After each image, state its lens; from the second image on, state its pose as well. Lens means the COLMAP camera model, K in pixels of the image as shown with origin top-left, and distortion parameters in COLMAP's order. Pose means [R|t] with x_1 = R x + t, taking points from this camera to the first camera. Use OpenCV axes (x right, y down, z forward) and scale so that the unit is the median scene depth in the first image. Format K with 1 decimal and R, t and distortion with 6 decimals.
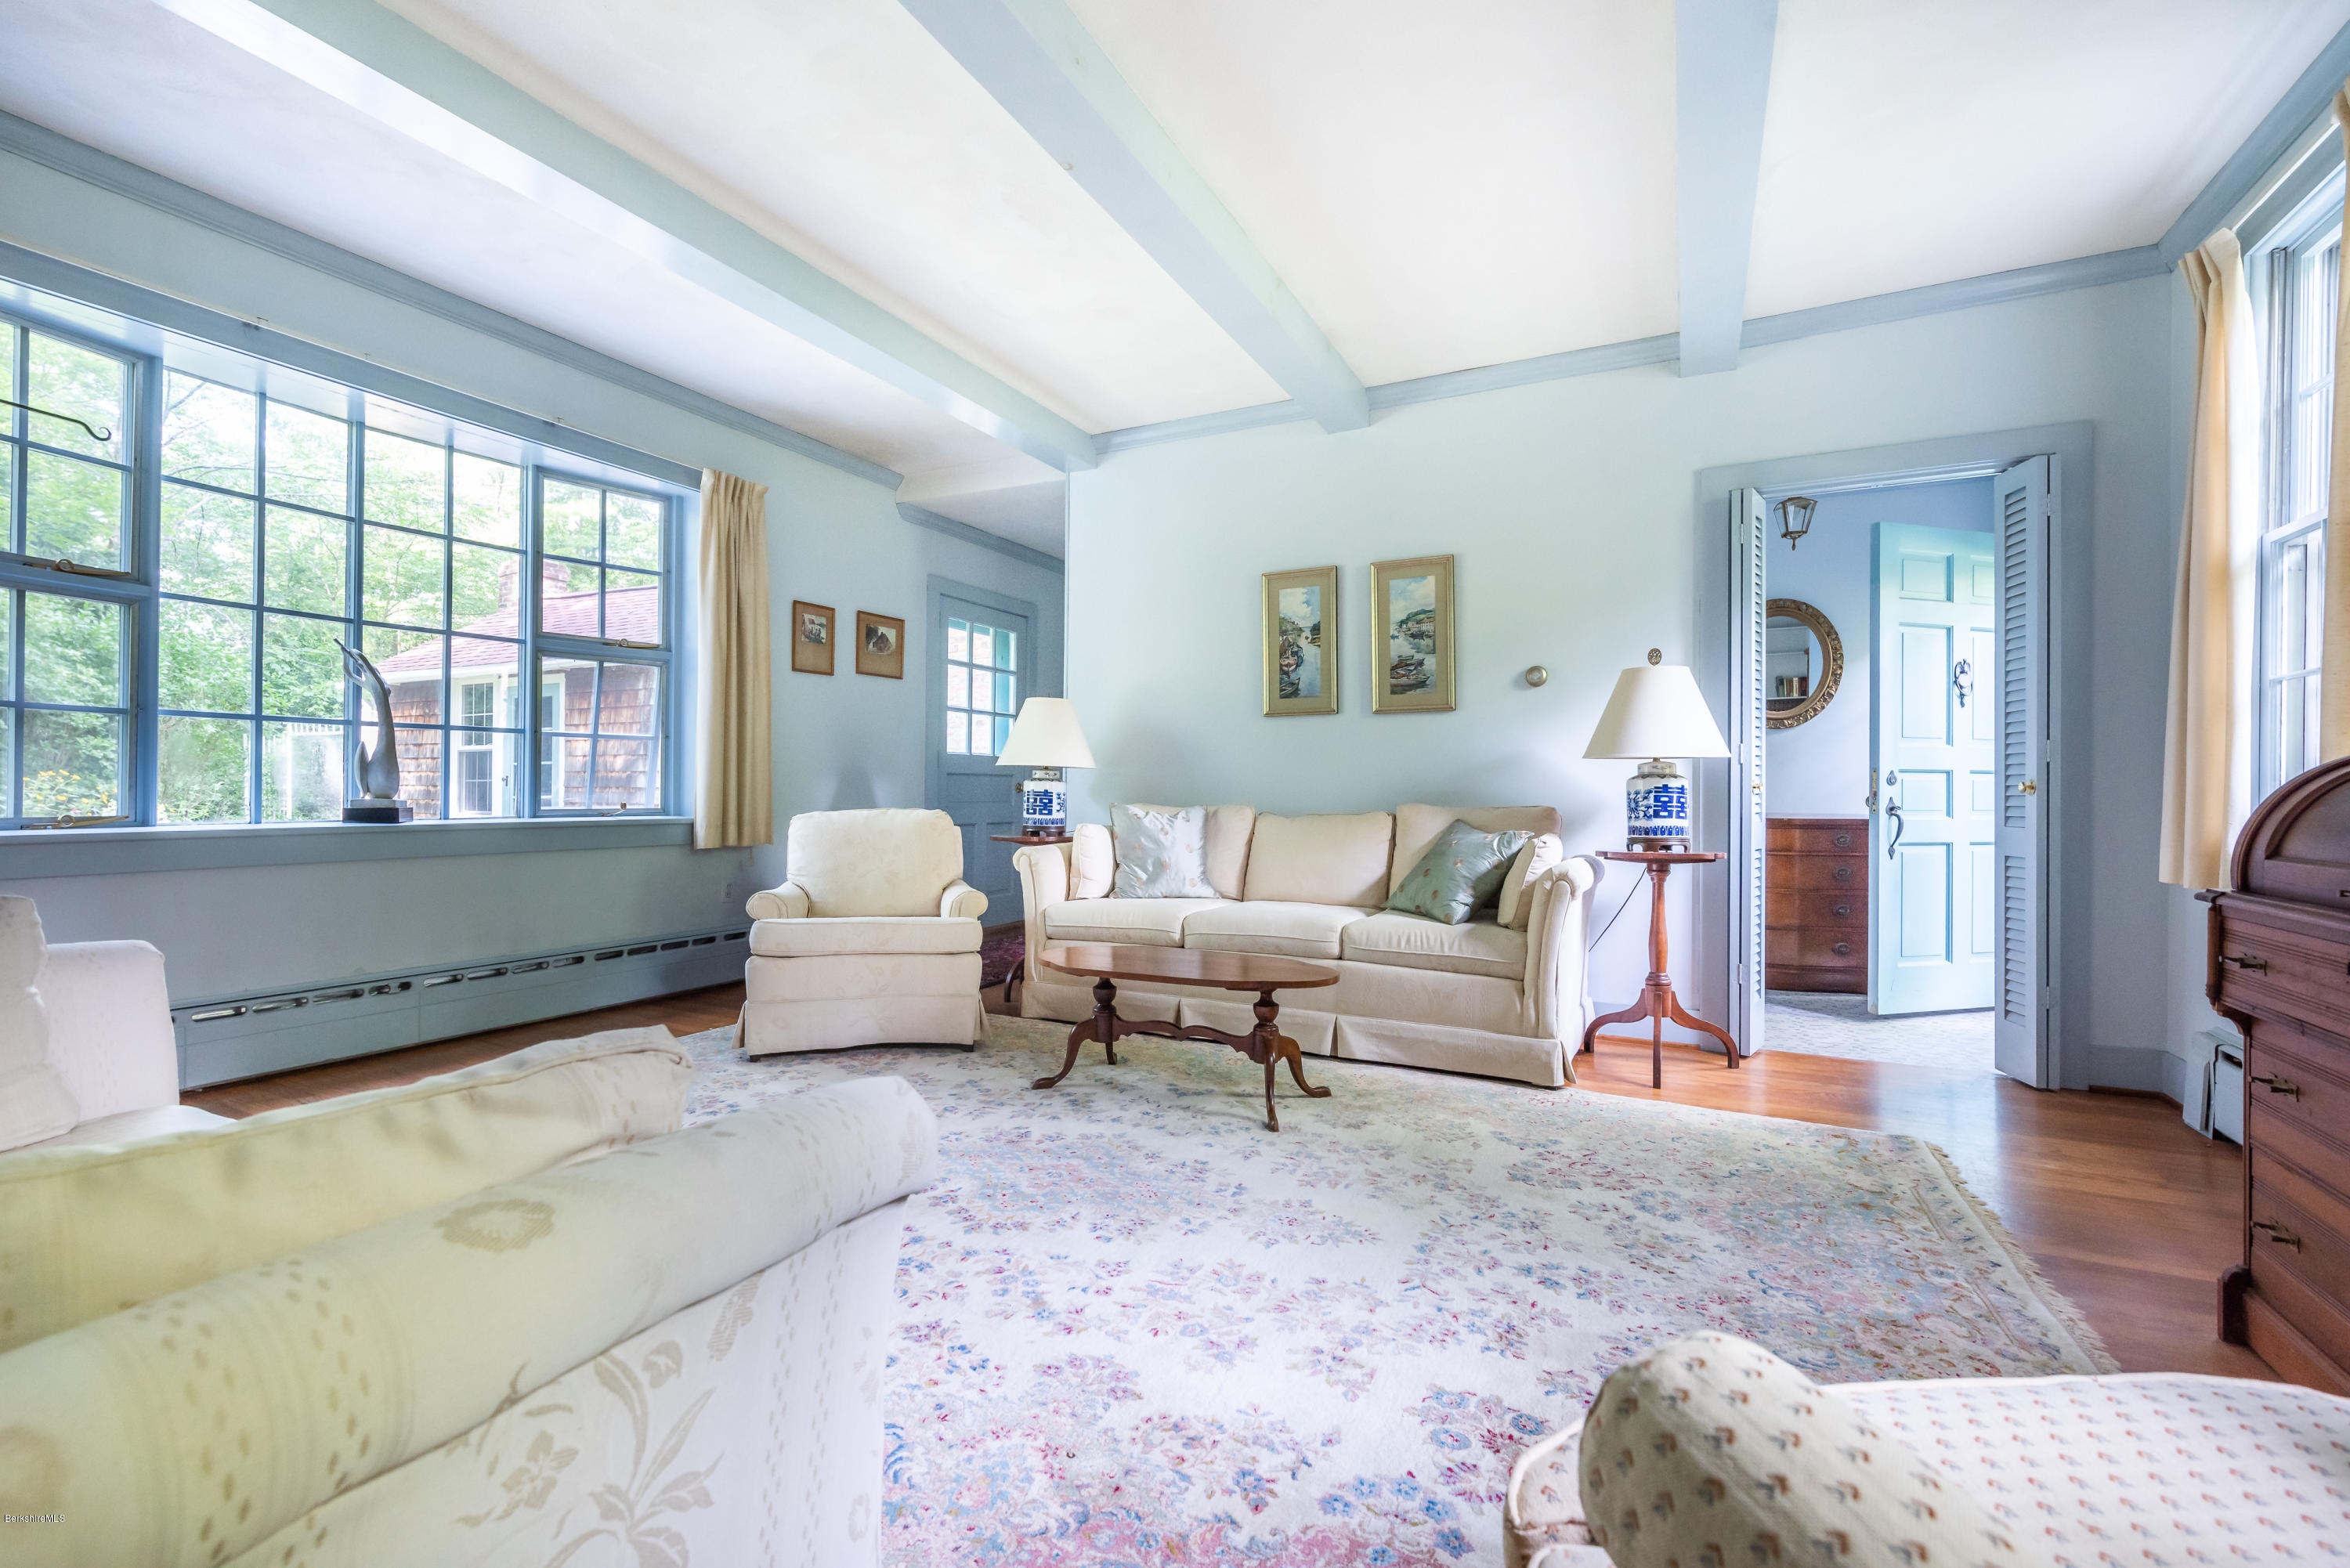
lens RADIAL K [[1009.9, 0, 1182.6], [0, 1009.9, 772.1], [0, 0, 1]] dist [0.000175, 0.000103]
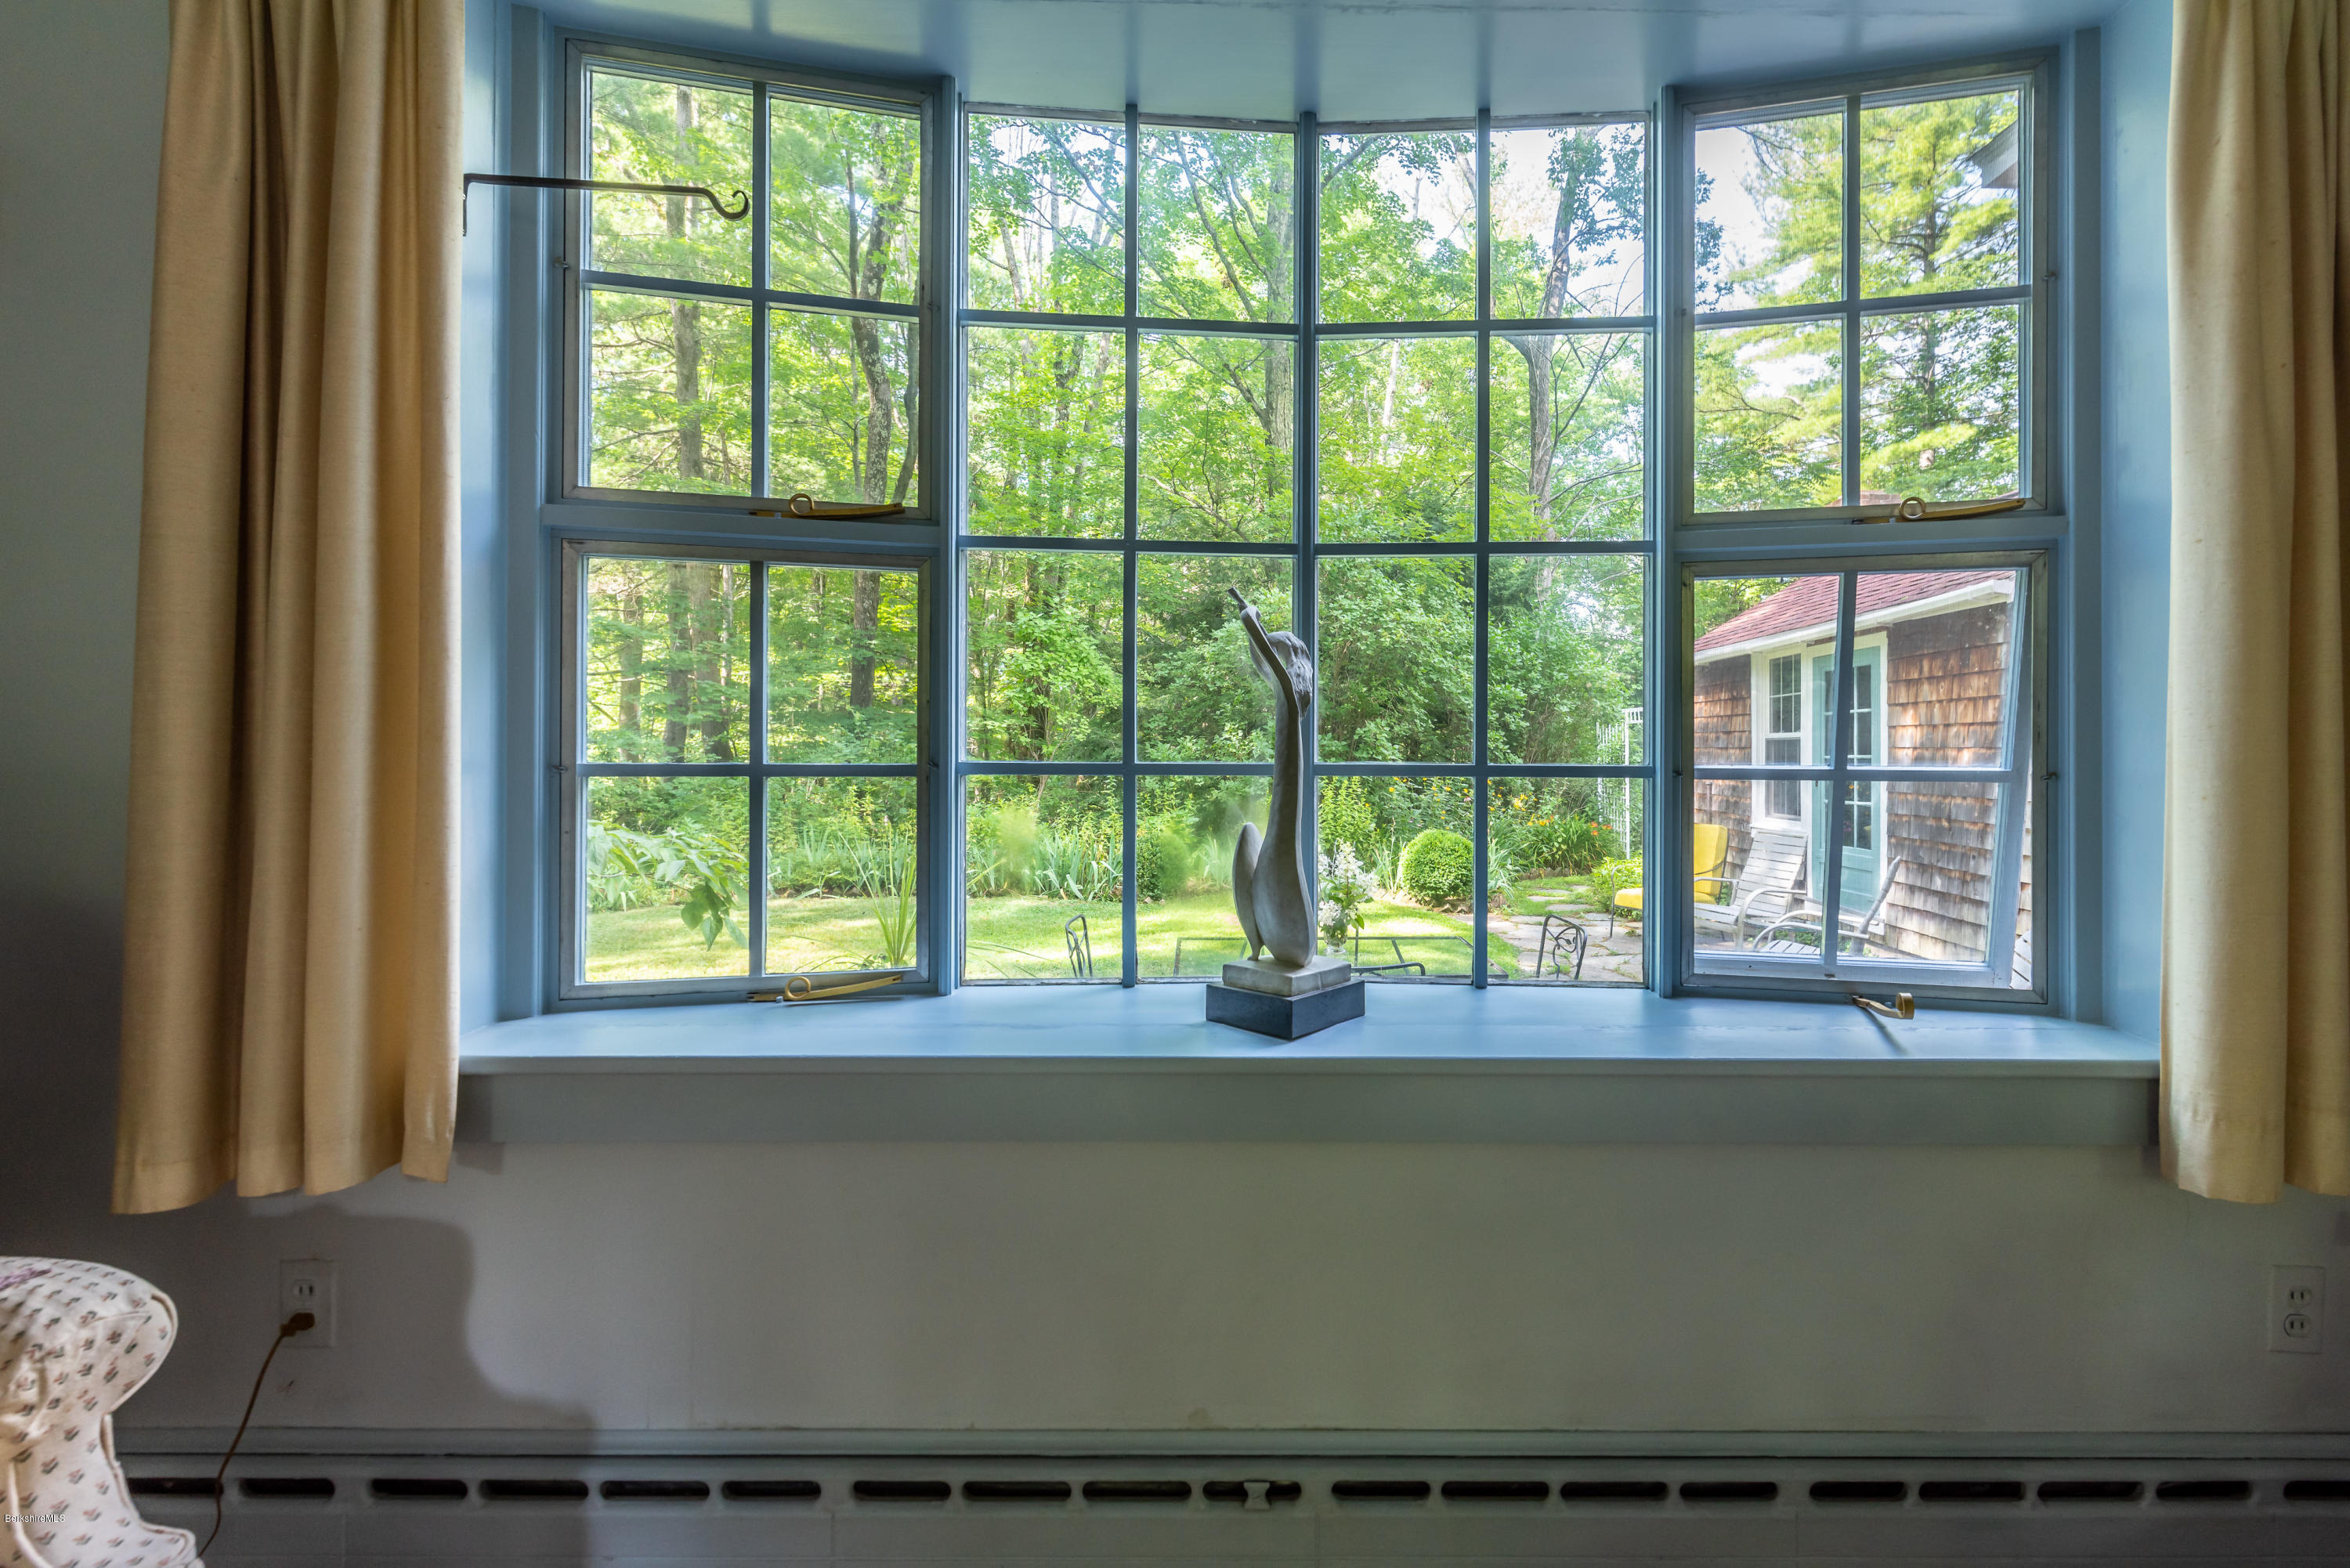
lens RADIAL K [[1082.6, 0, 1246.2], [0, 1082.6, 751.5], [0, 0, 1]] dist [0.000200, -0.000060]
pose [[0.446486, -0.004339, -0.894780, -0.324767], [0.011960, 0.999928, 0.001119, -0.048588], [0.894711, -0.011201, 0.446506, 0.632362]]
